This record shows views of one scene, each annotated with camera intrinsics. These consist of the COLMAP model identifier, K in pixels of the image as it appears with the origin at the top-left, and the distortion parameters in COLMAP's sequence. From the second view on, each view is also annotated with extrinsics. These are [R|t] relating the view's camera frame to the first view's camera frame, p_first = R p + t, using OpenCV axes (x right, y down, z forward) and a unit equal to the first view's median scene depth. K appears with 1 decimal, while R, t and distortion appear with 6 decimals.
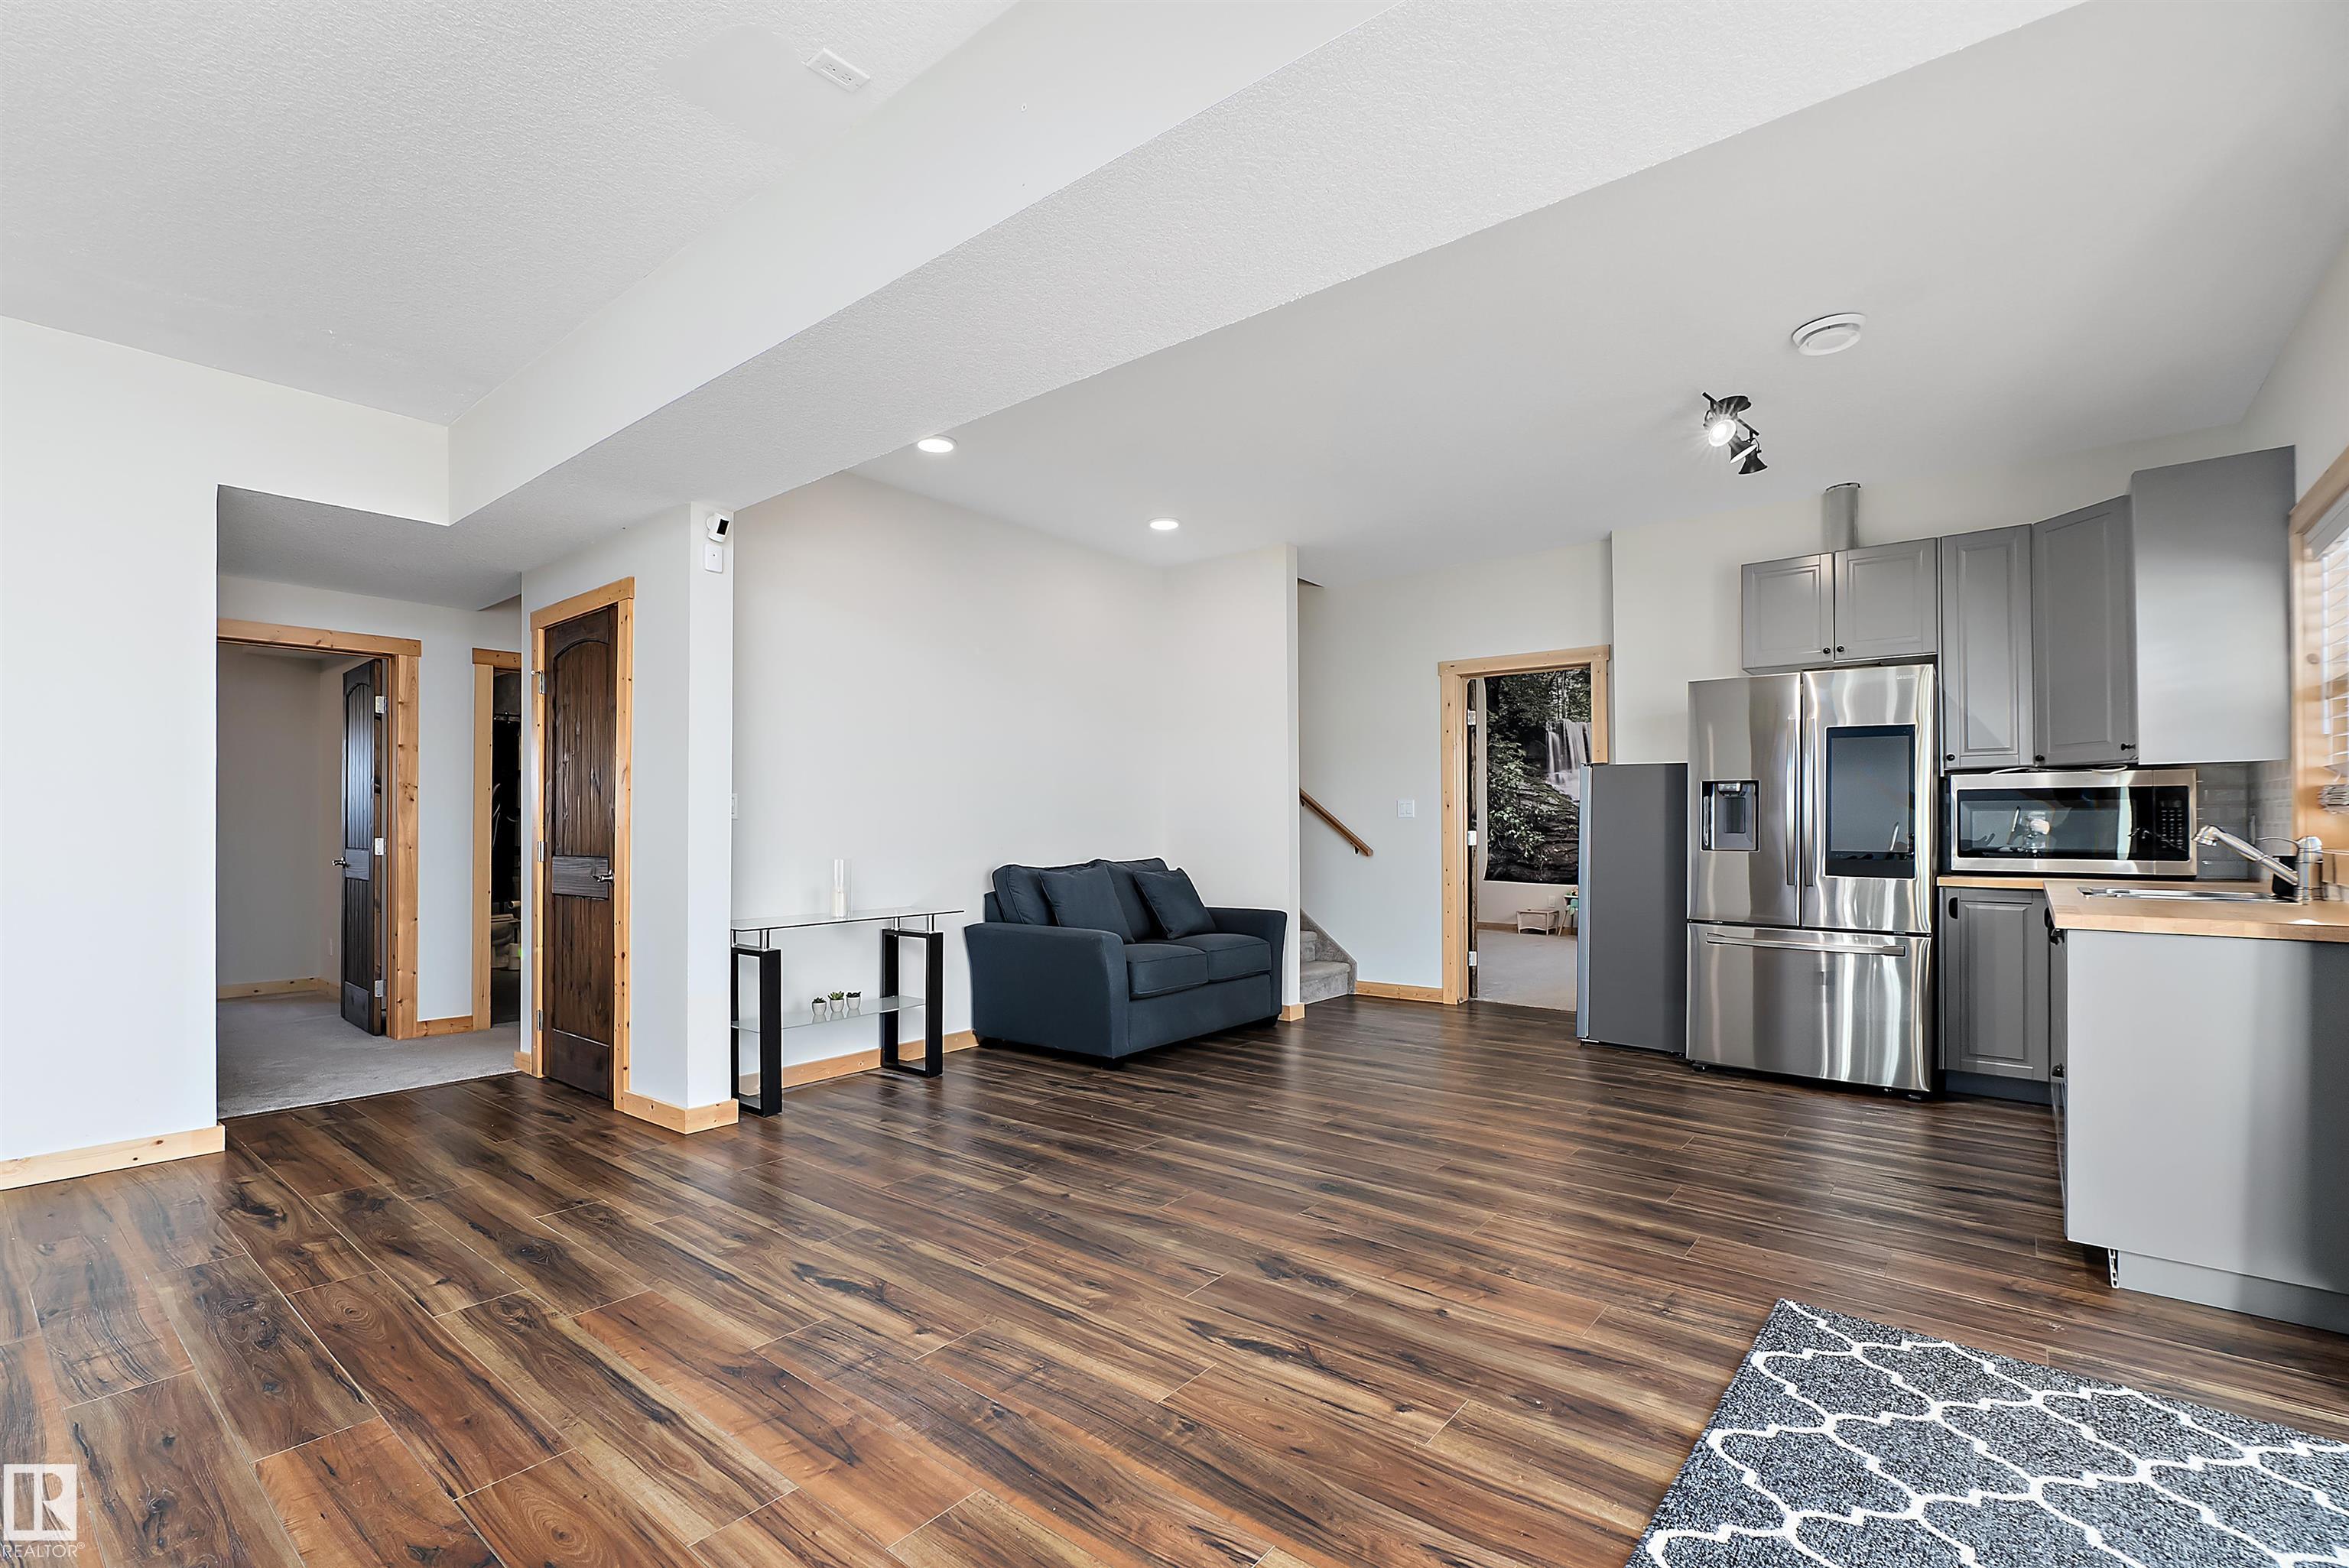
lens RADIAL K [[1048.6, 0, 1145.3], [0, 1048.6, 816.7], [0, 0, 1]] dist [-0.013714, 0.004101]
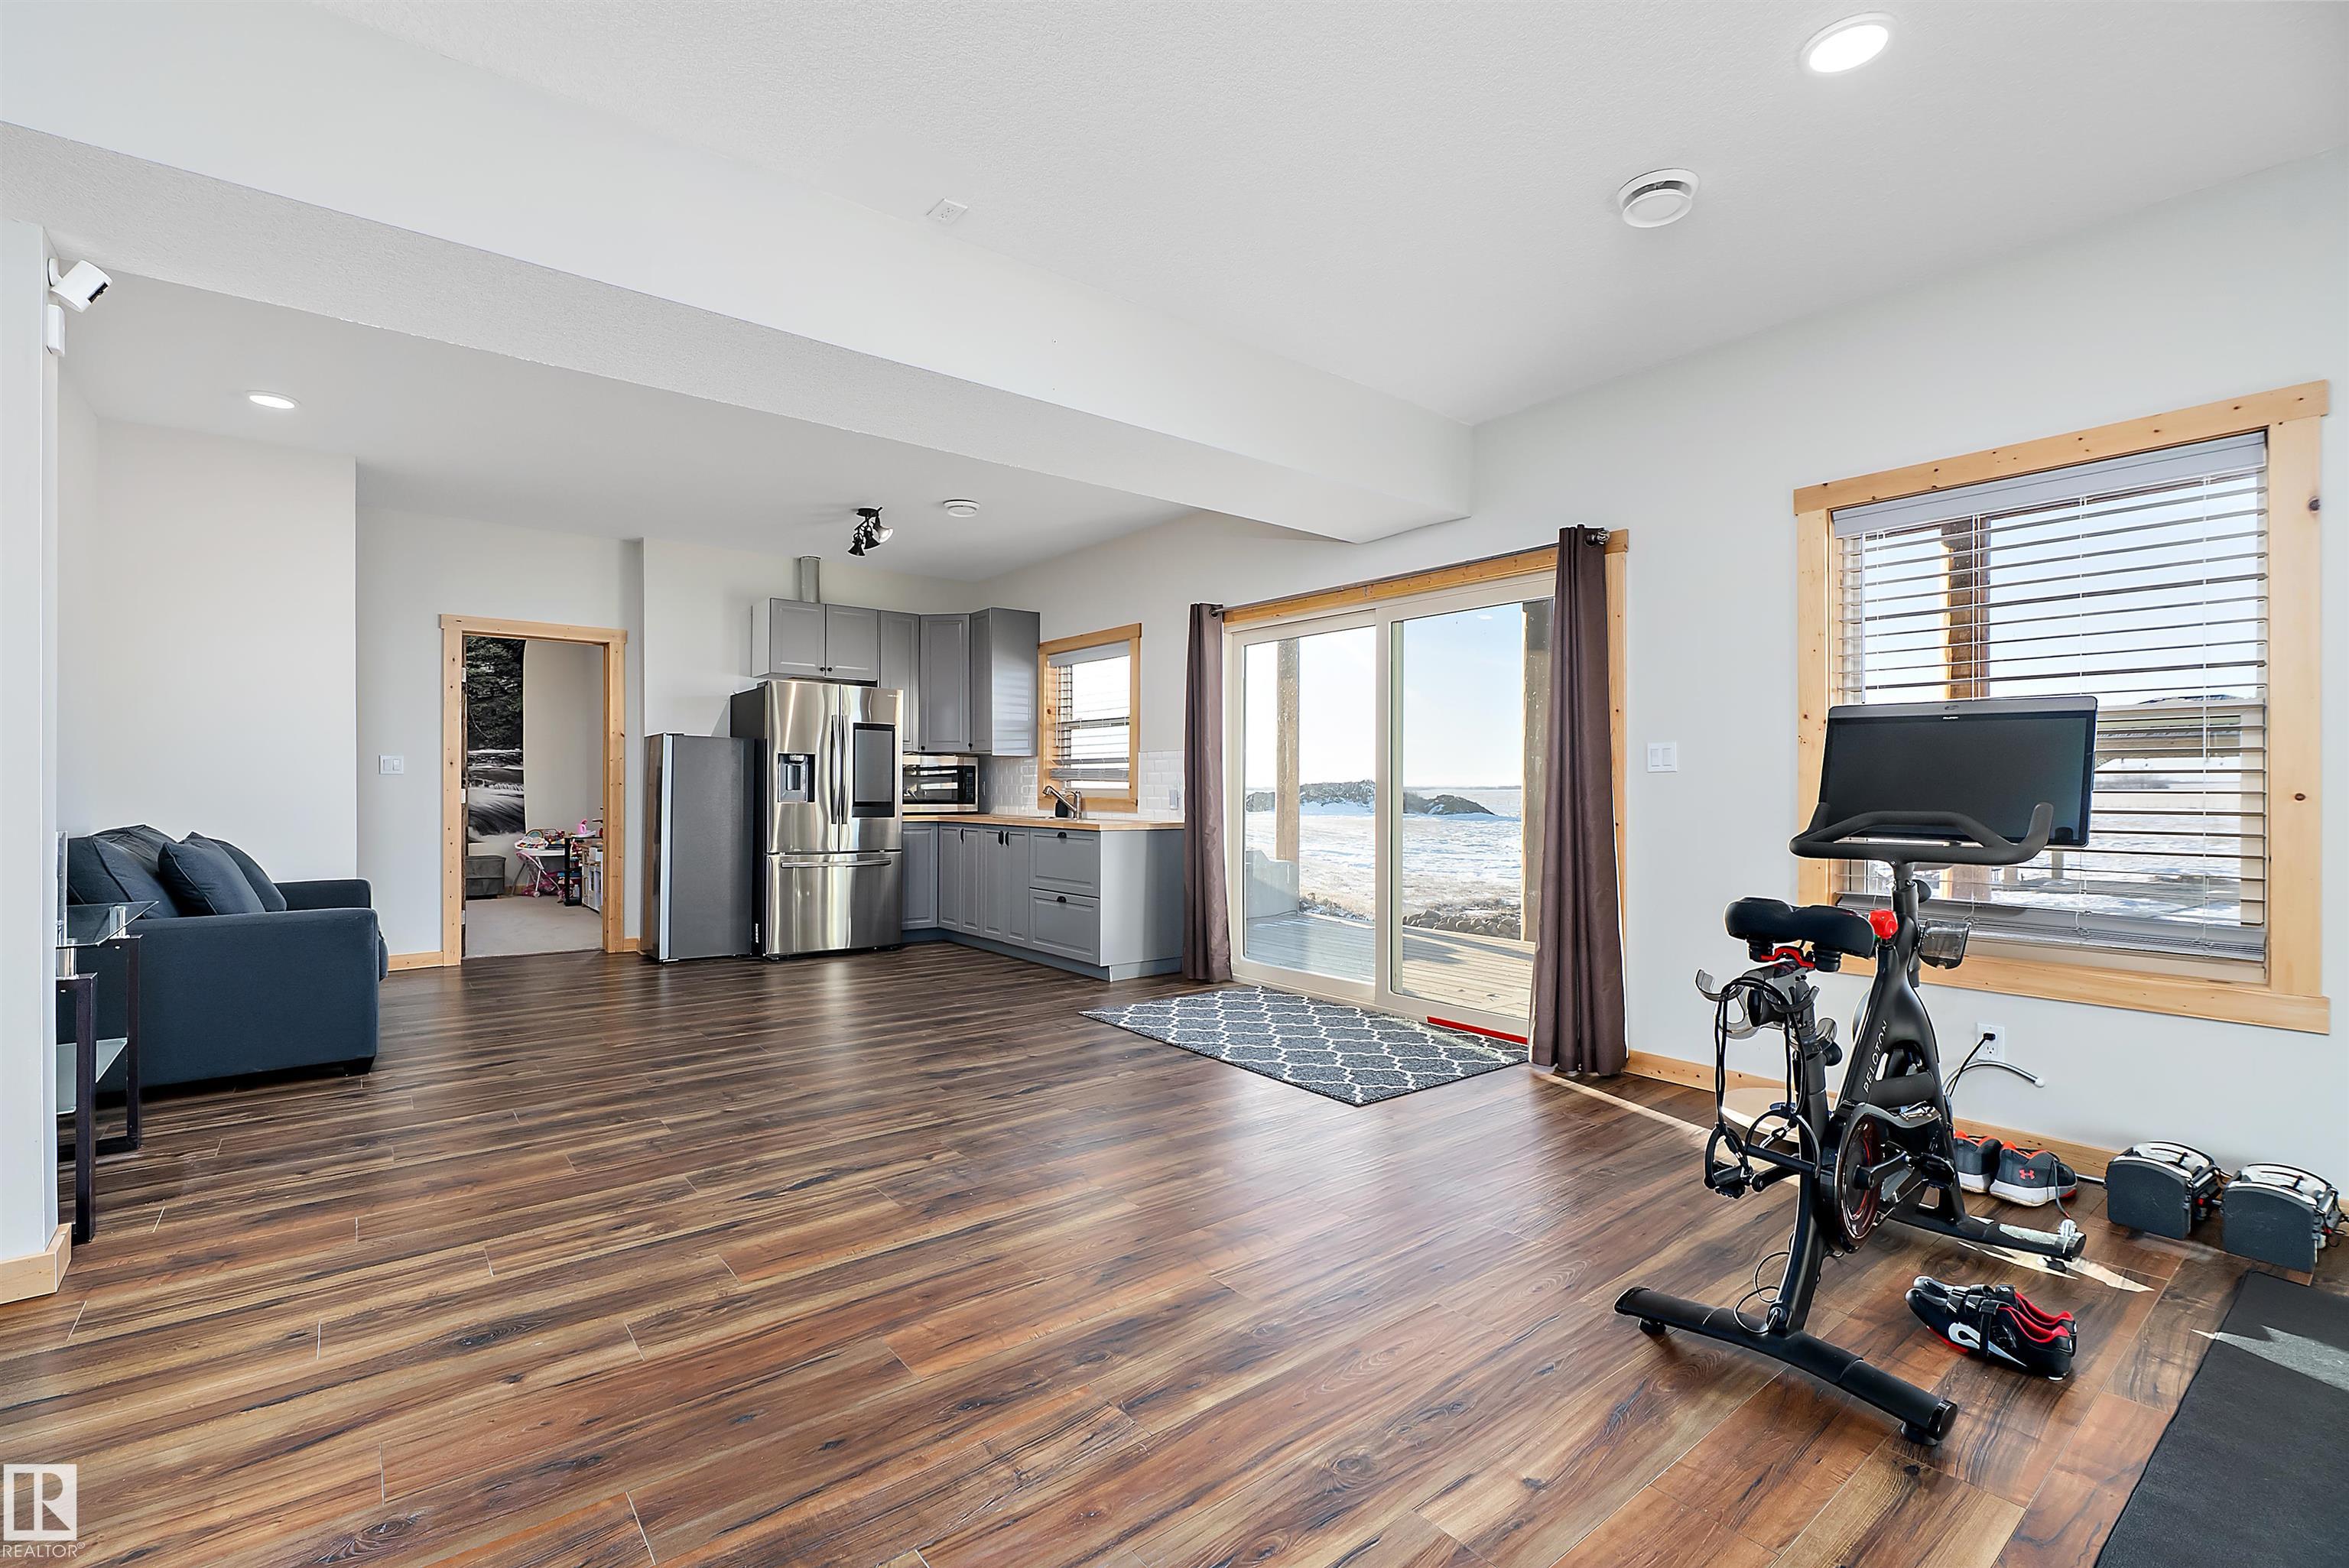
lens RADIAL K [[1048.6, 0, 1159.3], [0, 1048.6, 781.0], [0, 0, 1]] dist [-0.013714, 0.004101]
pose [[0.209362, 0.008001, 0.977805, -1.034022], [-0.012321, 0.999909, -0.005543, 0.008329], [-0.977761, -0.010887, 0.209442, 0.304587]]
